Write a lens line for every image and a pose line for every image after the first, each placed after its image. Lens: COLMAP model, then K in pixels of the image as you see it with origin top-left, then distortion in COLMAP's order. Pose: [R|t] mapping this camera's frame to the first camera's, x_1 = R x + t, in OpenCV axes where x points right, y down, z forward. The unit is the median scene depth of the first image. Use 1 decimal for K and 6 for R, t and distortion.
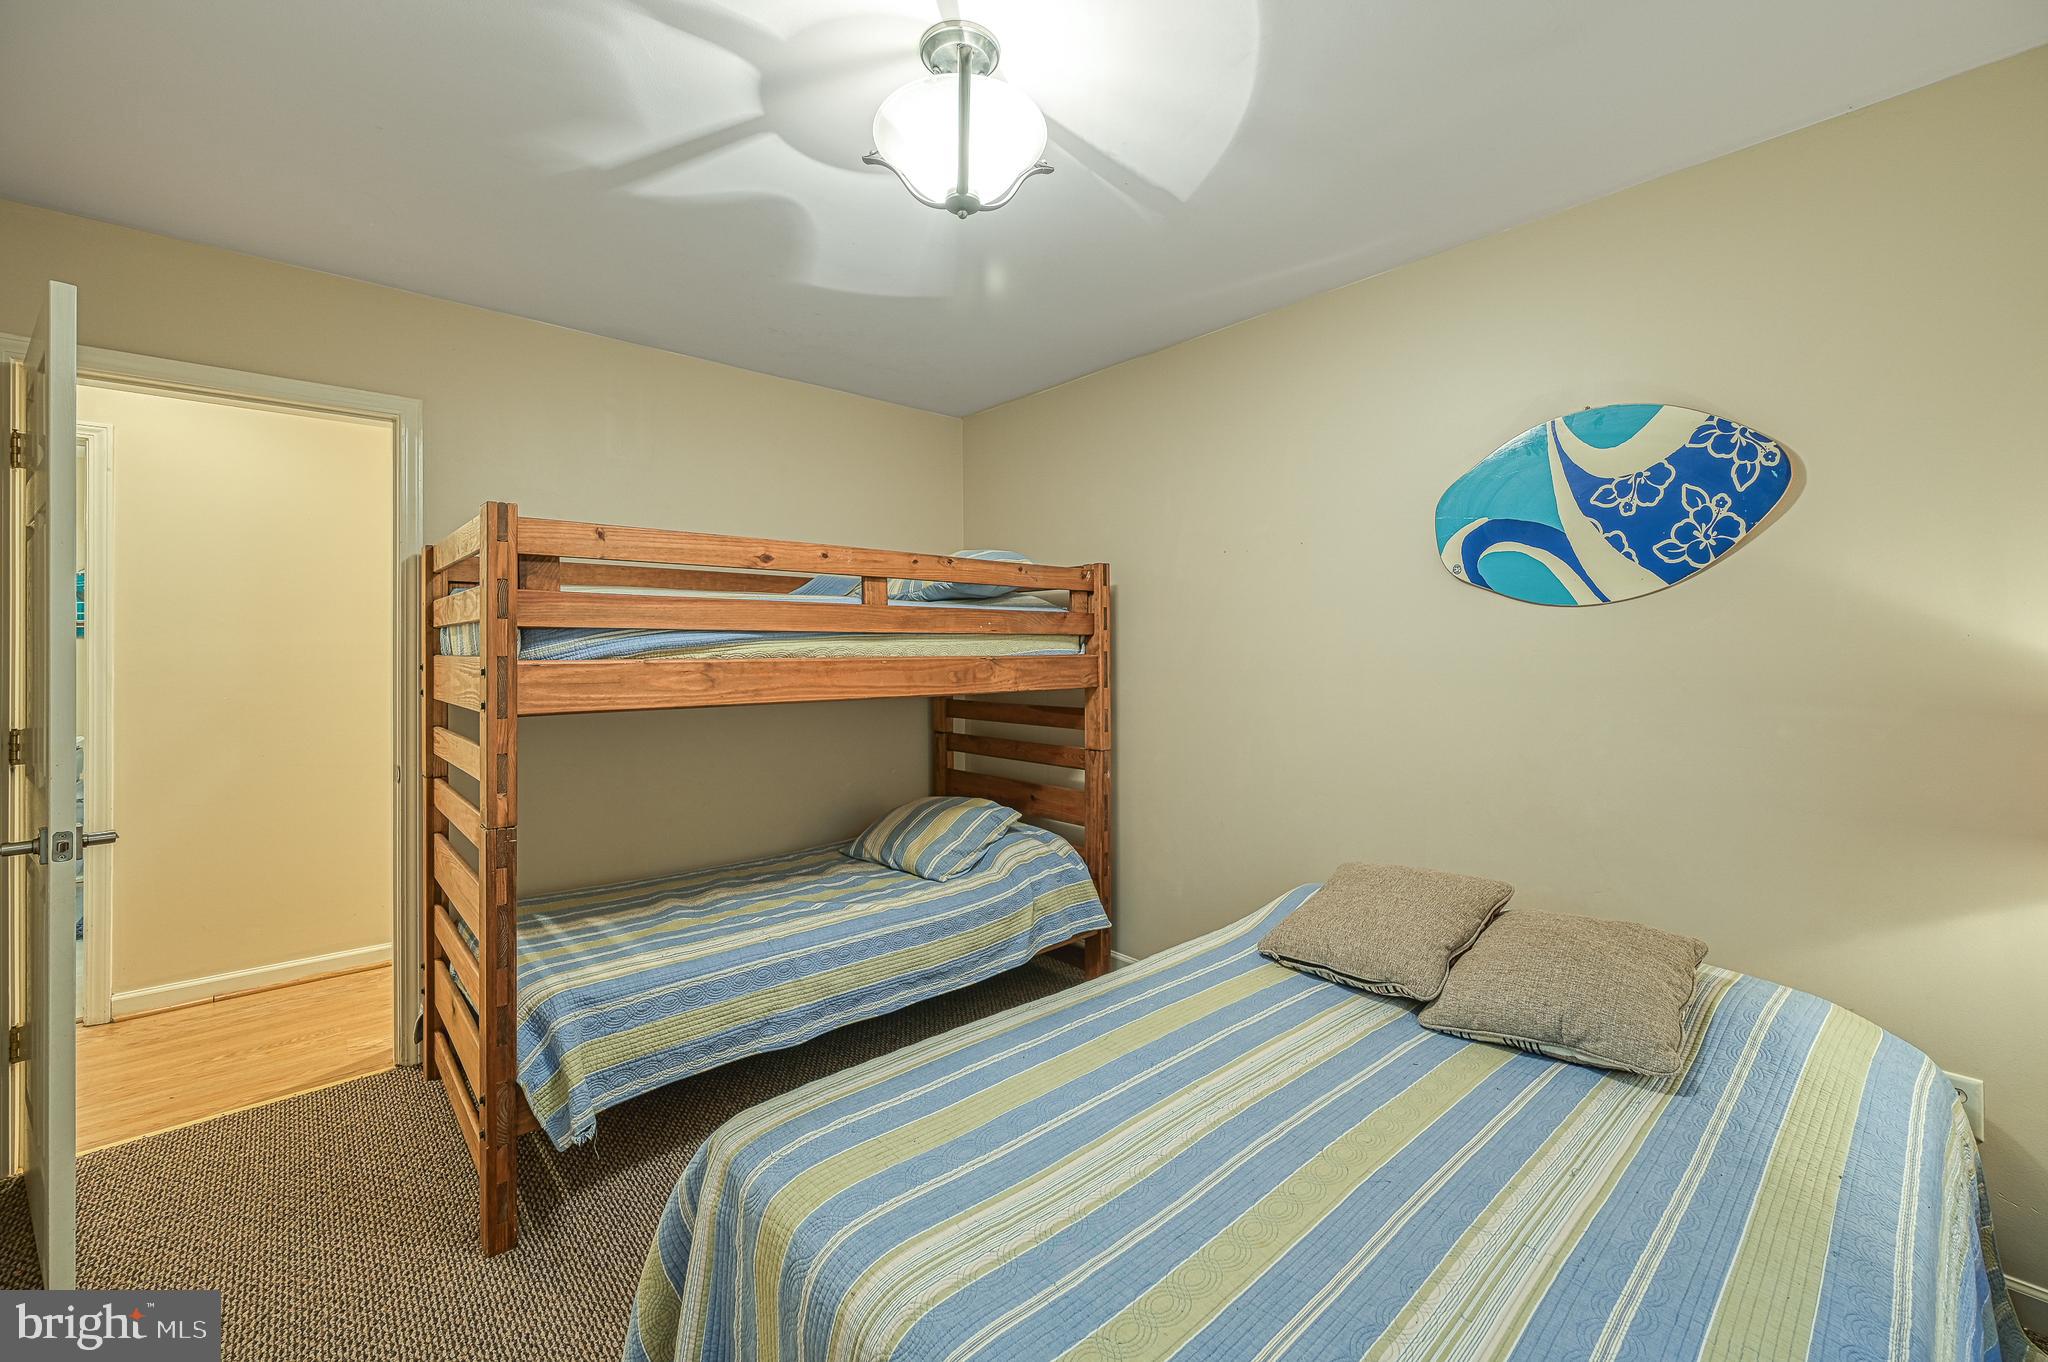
lens RADIAL K [[828.9, 0, 1029.5], [0, 828.9, 633.1], [0, 0, 1]] dist [-0.000093, -0.000152]
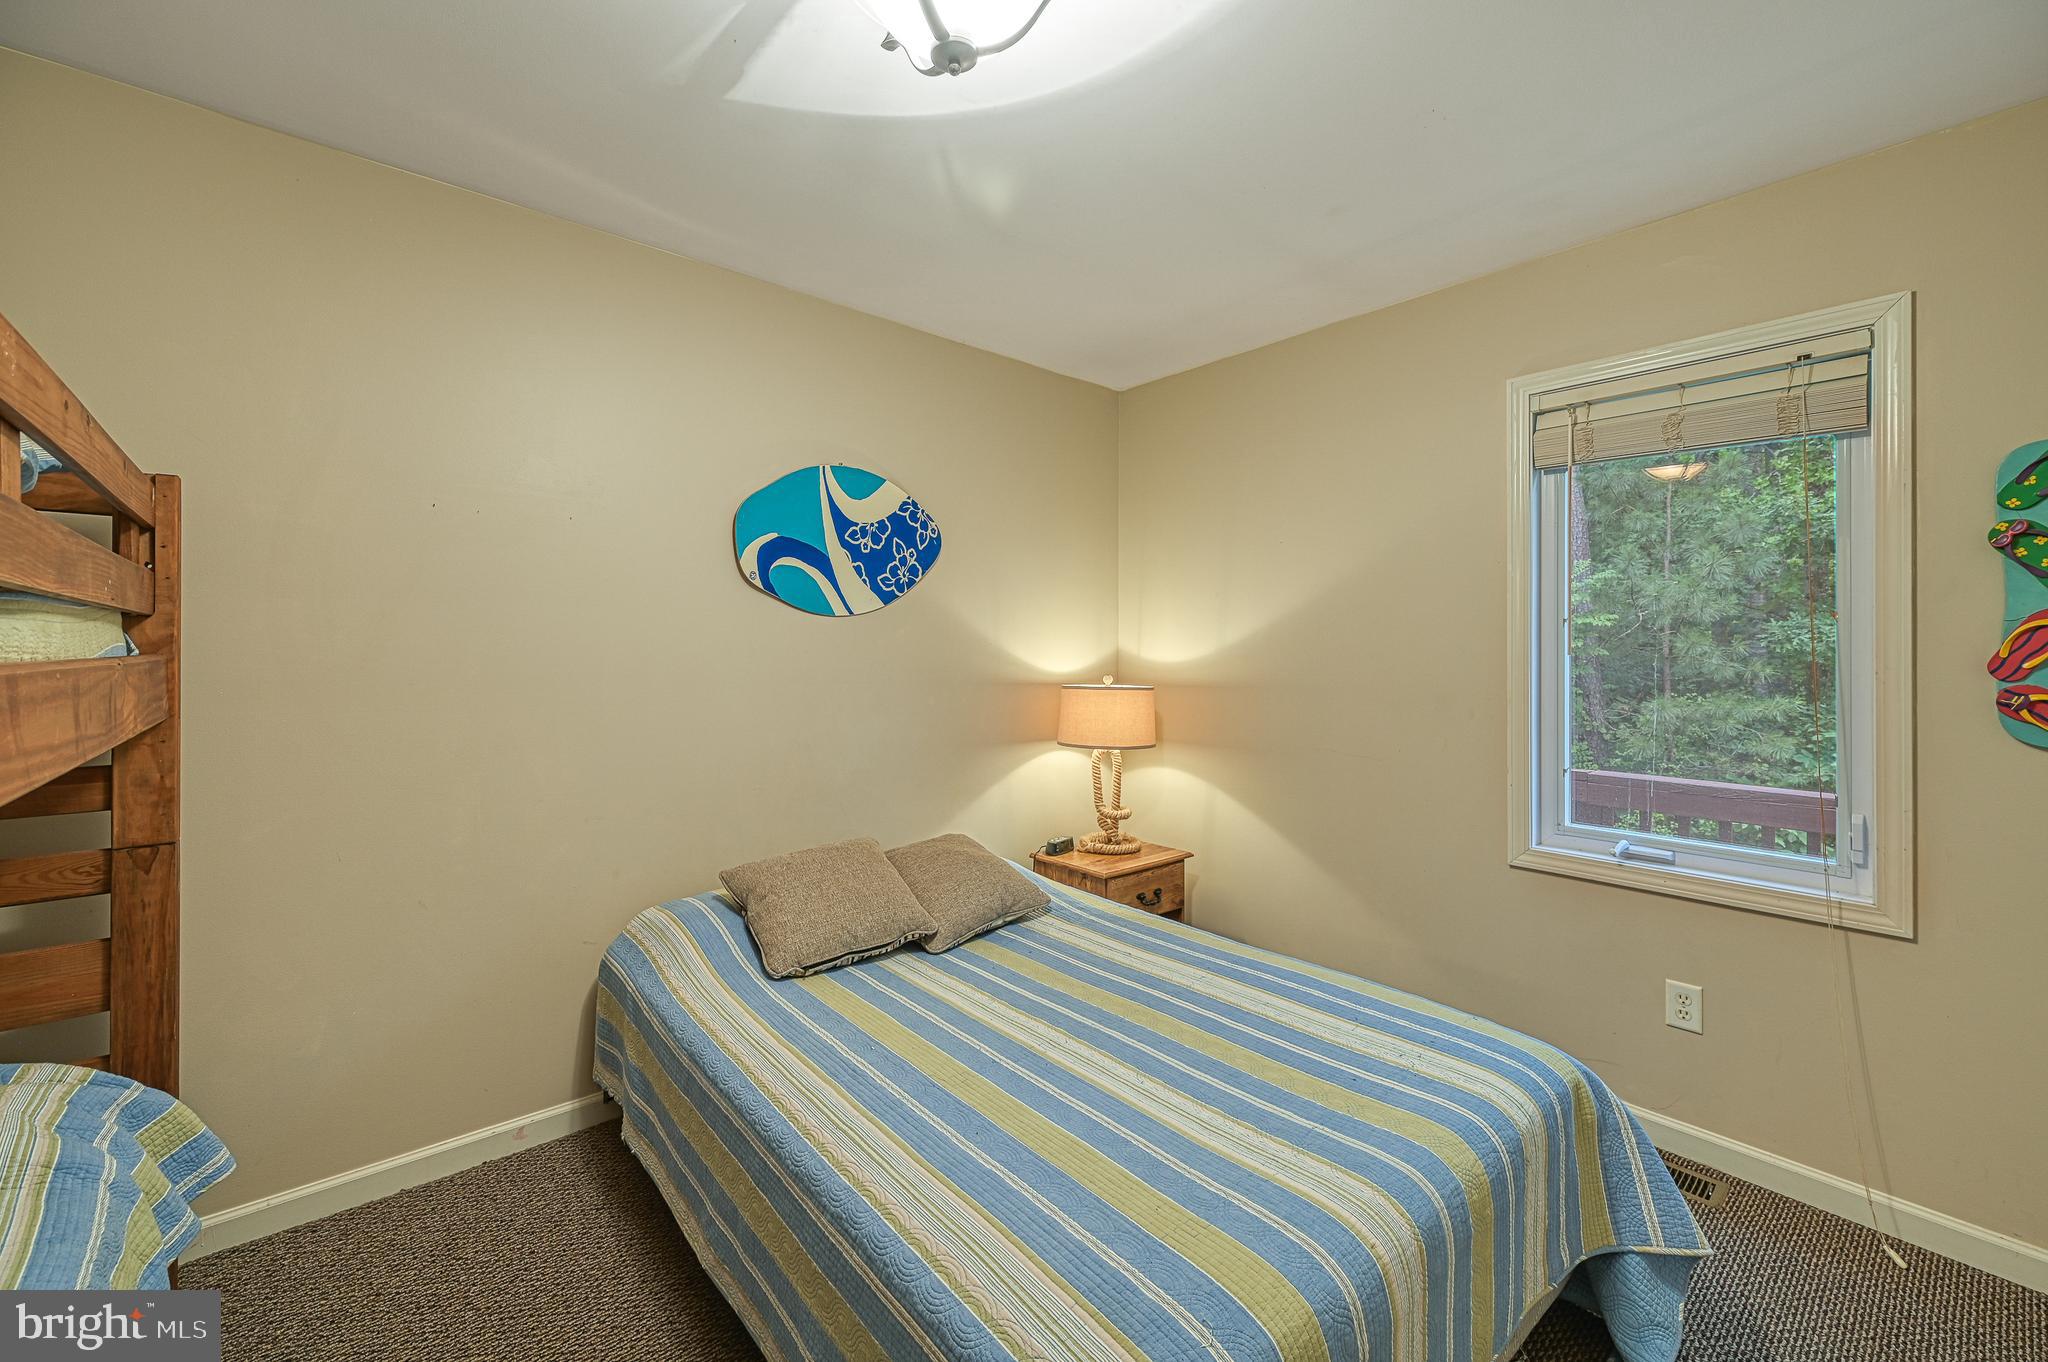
lens RADIAL K [[808.0, 0, 1057.8], [0, 808.0, 636.5], [0, 0, 1]] dist [0.000079, 0.000035]
pose [[-0.001465, 0.022733, 0.999741, -0.634991], [-0.025393, 0.999418, -0.022762, 0.020166], [-0.999676, -0.025420, -0.000886, 0.709745]]
